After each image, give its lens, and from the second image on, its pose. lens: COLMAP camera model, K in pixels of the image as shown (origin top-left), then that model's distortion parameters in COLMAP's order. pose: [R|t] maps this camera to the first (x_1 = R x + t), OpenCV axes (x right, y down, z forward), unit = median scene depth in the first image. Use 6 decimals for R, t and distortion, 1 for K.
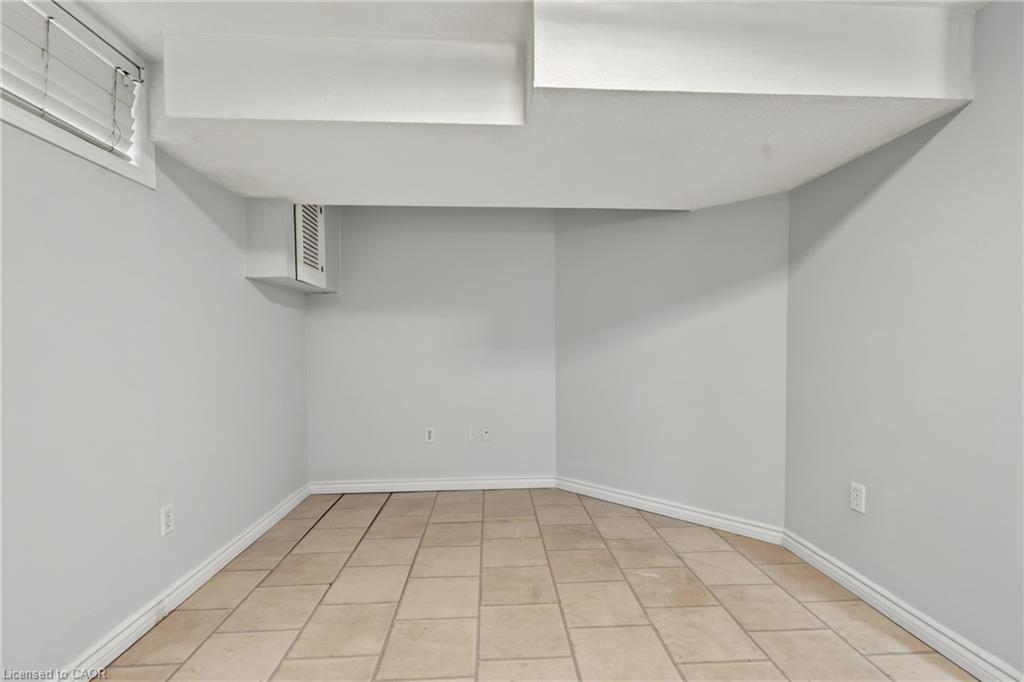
lens RADIAL K [[456.0, 0, 512.0], [0, 456.0, 341.0], [0, 0, 1]] dist [0.000723, -0.000034]
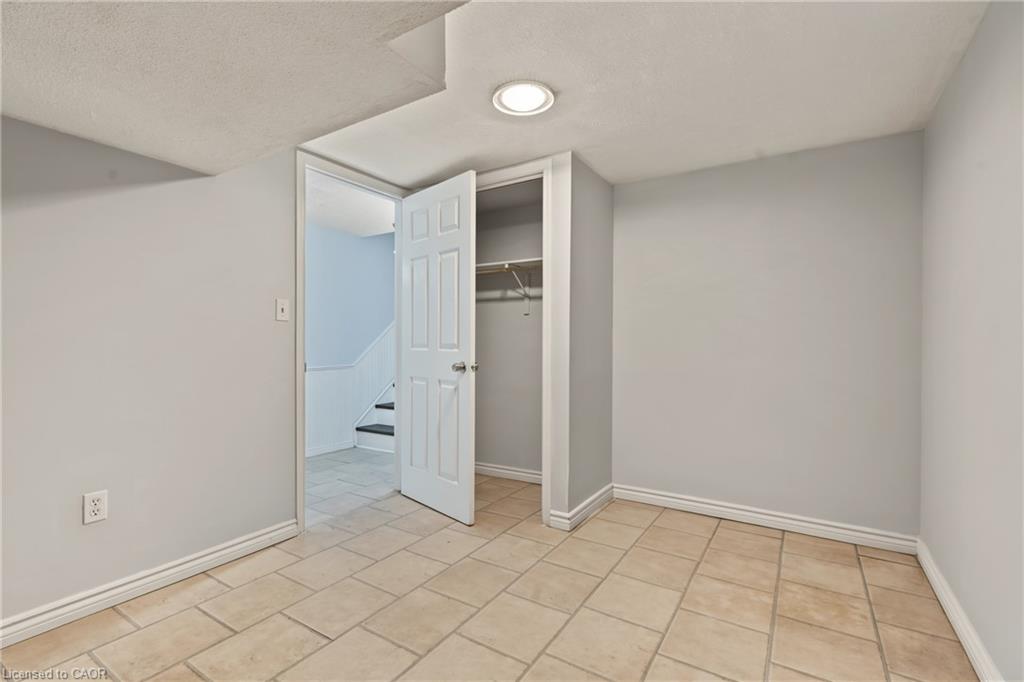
lens RADIAL K [[456.0, 0, 512.0], [0, 456.0, 341.0], [0, 0, 1]] dist [0.000723, -0.000034]
pose [[-0.810393, 0.003242, 0.585878, -0.504068], [-0.002462, 0.999957, -0.008939, 0.010751], [-0.585882, -0.008687, -0.810350, 1.332445]]
